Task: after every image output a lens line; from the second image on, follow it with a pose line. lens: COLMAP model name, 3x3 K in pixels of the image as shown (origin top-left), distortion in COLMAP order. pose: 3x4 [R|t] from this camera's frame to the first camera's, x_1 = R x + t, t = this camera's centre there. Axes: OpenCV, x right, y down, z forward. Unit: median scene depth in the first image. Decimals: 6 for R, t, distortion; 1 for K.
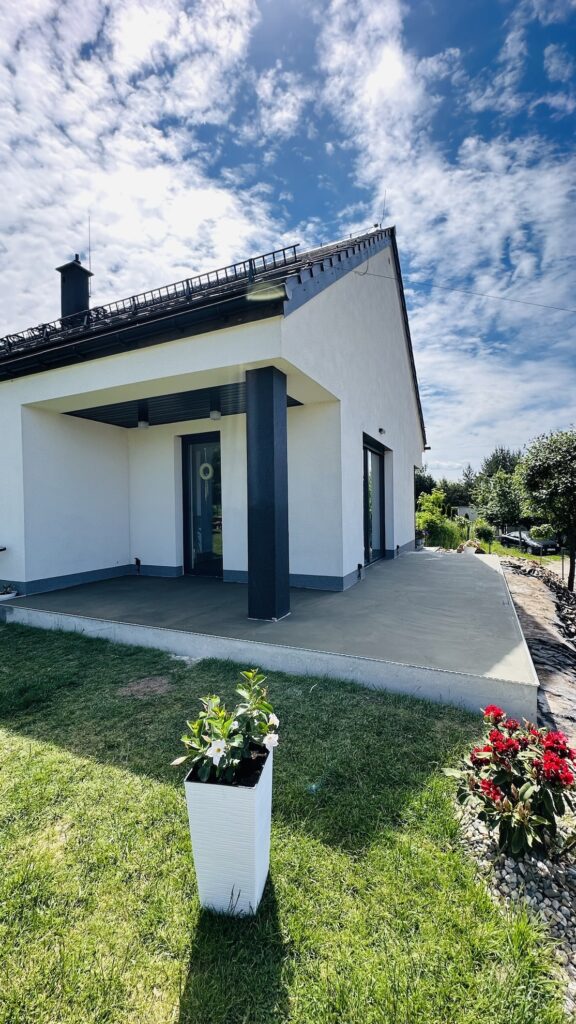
lens RADIAL K [[410.7, 0, 288.0], [0, 410.7, 513.5], [0, 0, 1]] dist [-0.002700, -0.000049]
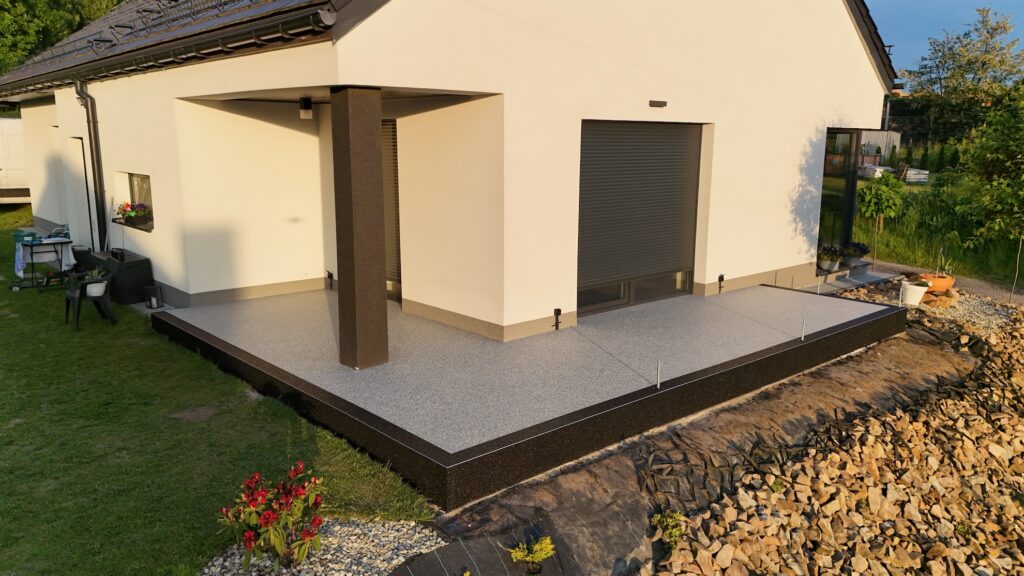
lens RADIAL K [[758.0, 0, 515.9], [0, 758.0, 288.5], [0, 0, 1]] dist [0.042130, -0.025231]
pose [[0.921339, 0.093153, -0.377435, 0.598827], [-0.023611, 0.982484, 0.184846, -0.157995], [0.388043, -0.161395, 0.907400, -0.245168]]
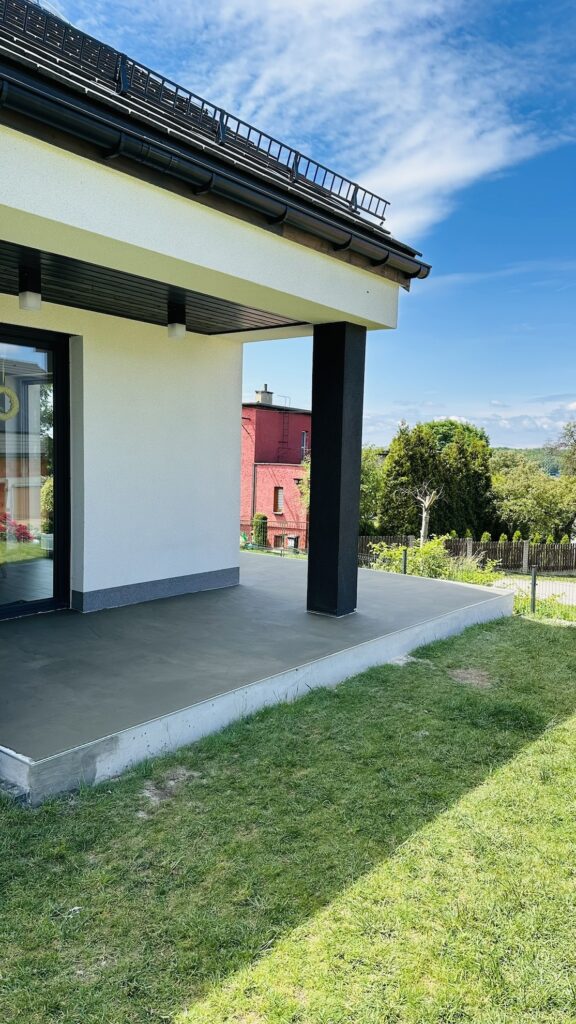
lens RADIAL K [[721.0, 0, 287.4], [0, 721.0, 511.4], [0, 0, 1]] dist [-0.000995, -0.000099]
pose [[0.231411, -0.058365, 0.971104, -1.036193], [-0.006697, 0.998080, 0.061582, -0.033731], [-0.972833, -0.020754, 0.230576, 0.520807]]
